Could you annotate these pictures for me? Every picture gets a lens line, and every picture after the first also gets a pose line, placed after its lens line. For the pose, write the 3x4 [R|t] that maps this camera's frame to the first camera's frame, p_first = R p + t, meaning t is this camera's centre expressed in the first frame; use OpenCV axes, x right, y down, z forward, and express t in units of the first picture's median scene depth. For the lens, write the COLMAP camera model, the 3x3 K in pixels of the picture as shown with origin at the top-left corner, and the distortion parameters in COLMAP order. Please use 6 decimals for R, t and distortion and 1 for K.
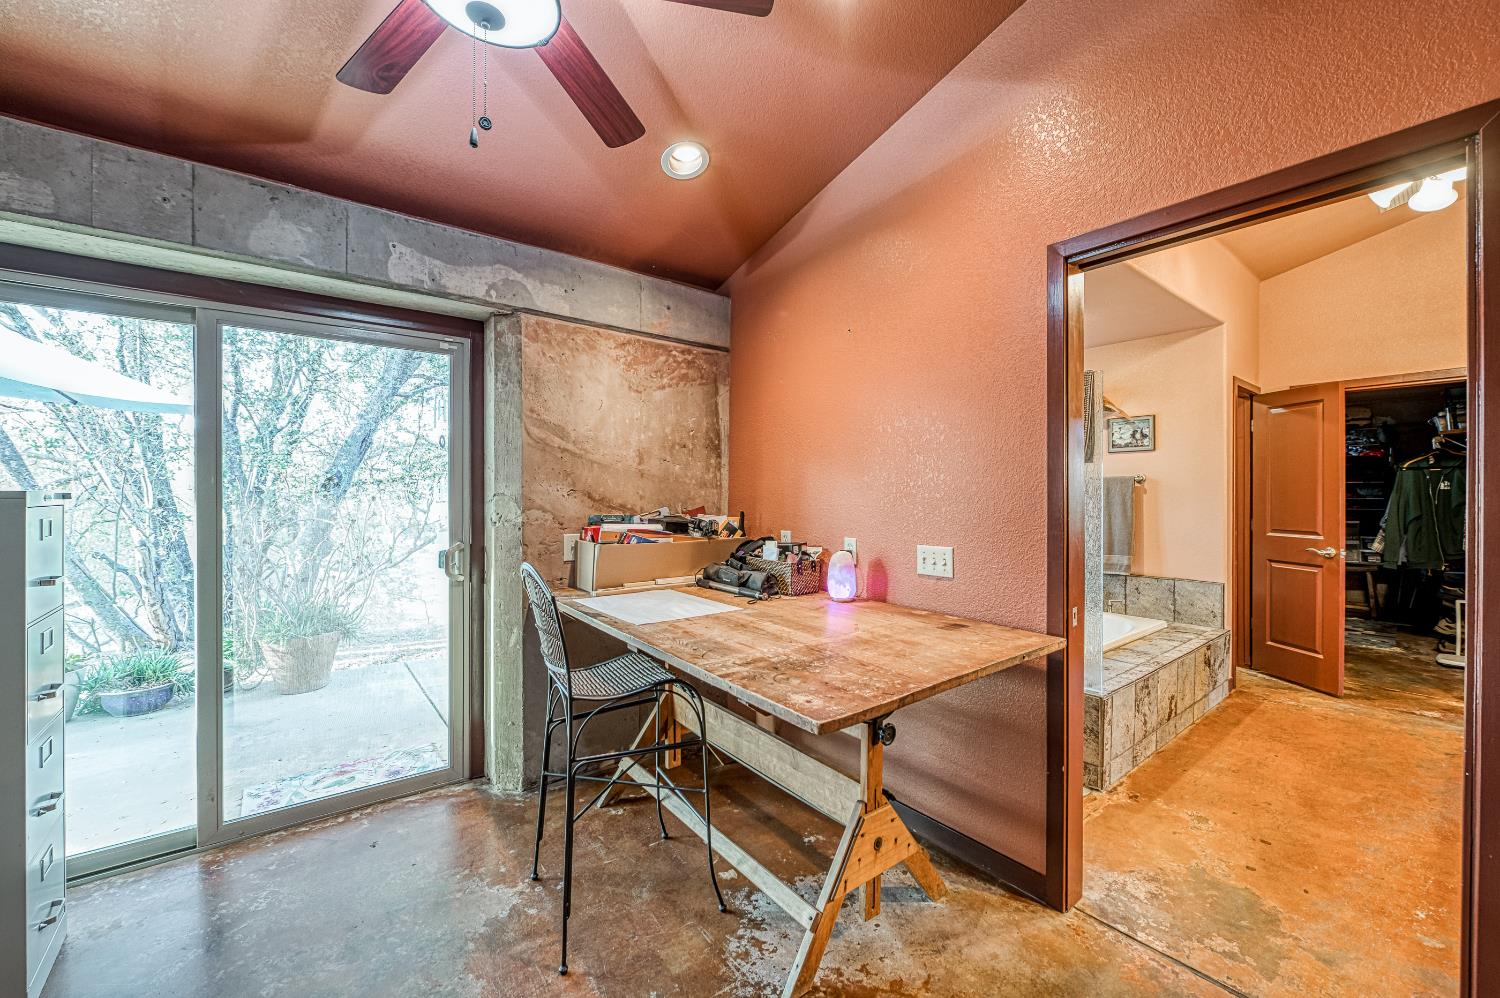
lens RADIAL K [[595.8, 0, 742.7], [0, 595.8, 494.7], [0, 0, 1]] dist [-0.006430, -0.002930]
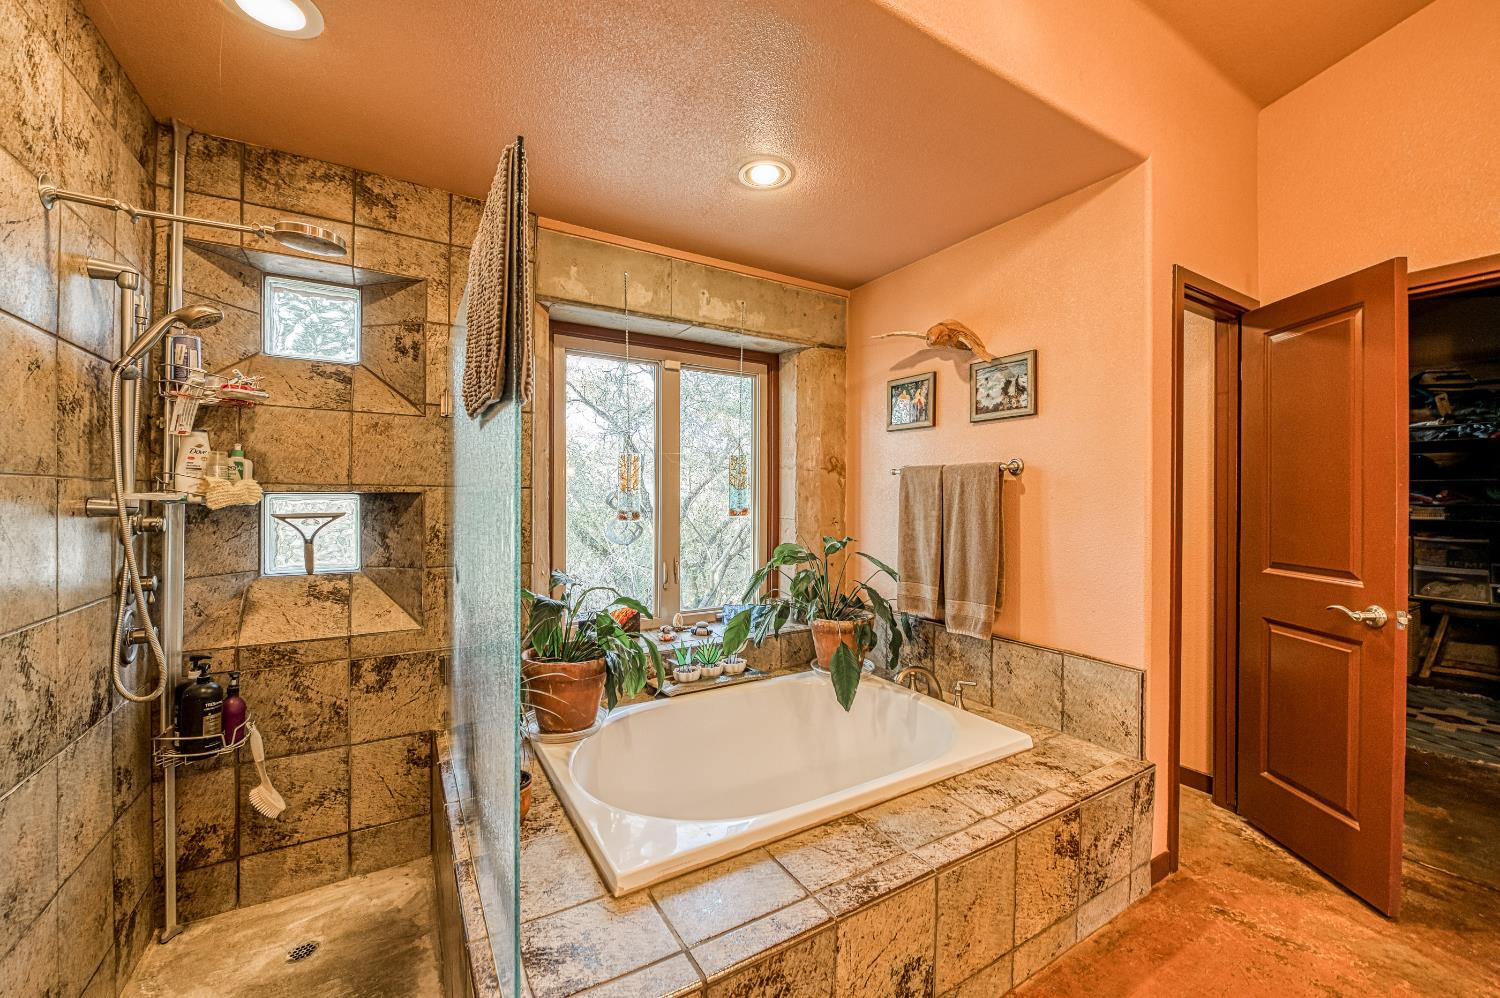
lens RADIAL K [[595.8, 0, 754.1], [0, 595.8, 494.5], [0, 0, 1]] dist [-0.006430, -0.002930]
pose [[0.993168, 0.003717, -0.116632, 0.498677], [-0.003794, 0.999993, -0.000436, 0.000278], [0.116630, 0.000876, 0.993175, 0.421700]]
